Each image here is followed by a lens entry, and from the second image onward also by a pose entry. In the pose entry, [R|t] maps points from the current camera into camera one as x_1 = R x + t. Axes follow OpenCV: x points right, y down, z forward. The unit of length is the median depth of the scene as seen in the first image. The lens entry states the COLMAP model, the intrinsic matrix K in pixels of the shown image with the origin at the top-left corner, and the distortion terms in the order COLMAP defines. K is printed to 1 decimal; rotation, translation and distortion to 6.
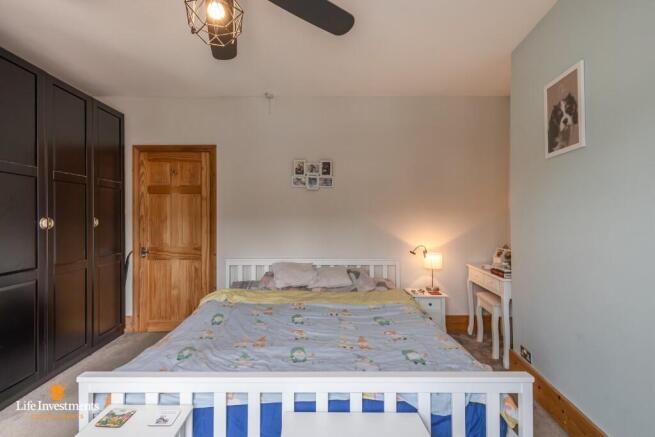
lens RADIAL K [[295.8, 0, 306.7], [0, 295.8, 216.1], [0, 0, 1]] dist [-0.001025, -0.000147]
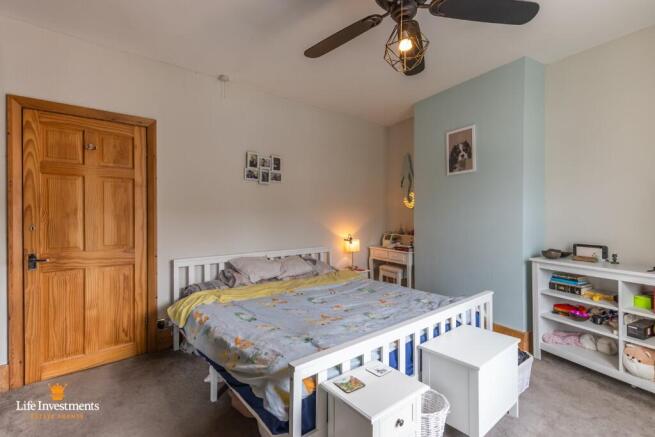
lens RADIAL K [[303.9, 0, 329.8], [0, 303.9, 214.1], [0, 0, 1]] dist [0.000922, -0.000270]
pose [[0.768355, 0.001979, 0.640021, -0.492322], [-0.000710, 0.999997, -0.002240, 0.017617], [-0.640023, 0.001267, 0.768354, 0.061109]]
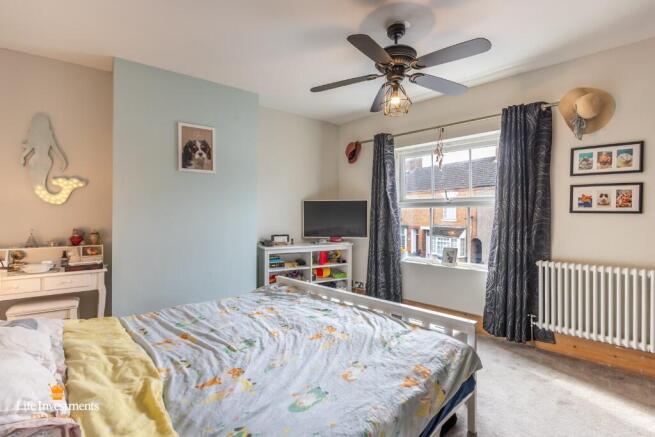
lens RADIAL K [[301.8, 0, 324.1], [0, 301.8, 214.8], [0, 0, 1]] dist [0.002299, -0.000265]
pose [[-0.693774, 0.000026, 0.720193, -0.483543], [-0.003045, 0.999991, -0.002969, 0.017733], [-0.720186, -0.004253, -0.693768, 0.929569]]
